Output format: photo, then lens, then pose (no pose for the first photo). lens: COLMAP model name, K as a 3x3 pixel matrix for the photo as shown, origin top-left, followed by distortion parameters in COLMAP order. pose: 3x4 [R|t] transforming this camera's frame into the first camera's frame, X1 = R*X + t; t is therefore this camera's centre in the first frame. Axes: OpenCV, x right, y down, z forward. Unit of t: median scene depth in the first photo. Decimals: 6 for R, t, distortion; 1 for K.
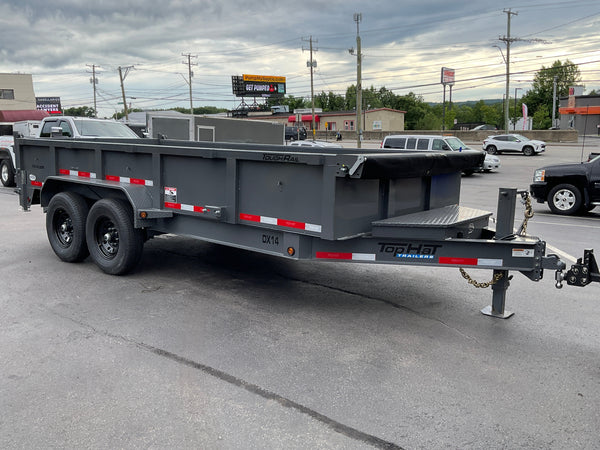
lens RADIAL K [[553.4, 0, 300.0], [0, 553.4, 225.0], [0, 0, 1]] dist [0.099233, -0.215307]
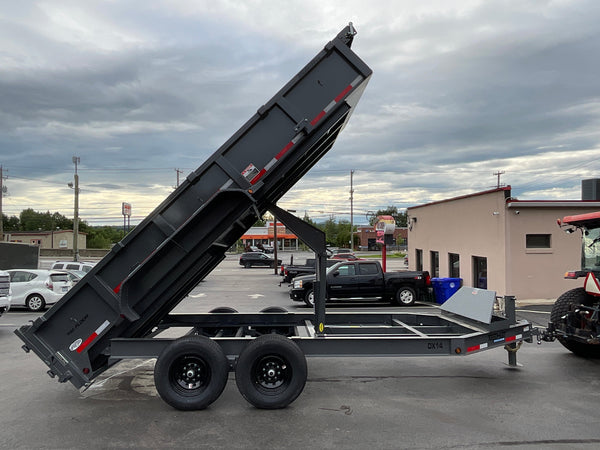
lens RADIAL K [[403.8, 0, 300.0], [0, 403.8, 225.0], [0, 0, 1]] dist [0.001087, -0.001313]
pose [[0.719565, 0.044470, 0.692999, -0.153874], [0.108298, 0.978551, -0.175244, -0.019617], [-0.685928, 0.201150, 0.699315, 0.061217]]
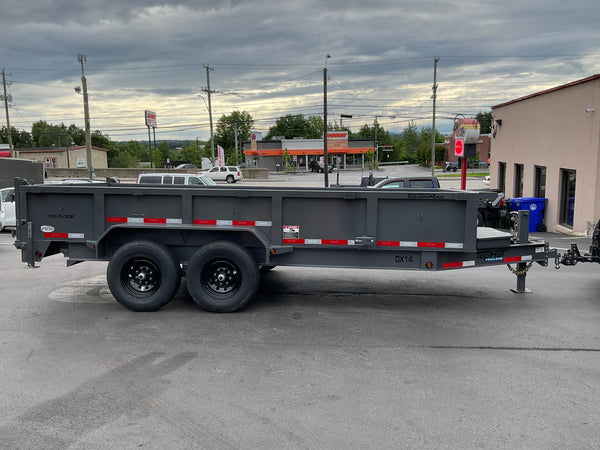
lens RADIAL K [[524.8, 0, 300.0], [0, 524.8, 225.0], [0, 0, 1]] dist [0.083243, -0.193163]
pose [[0.817444, -0.062548, 0.572602, -0.141654], [0.096078, 0.994966, -0.028476, -0.006157], [-0.567938, 0.078292, 0.819339, 0.017267]]
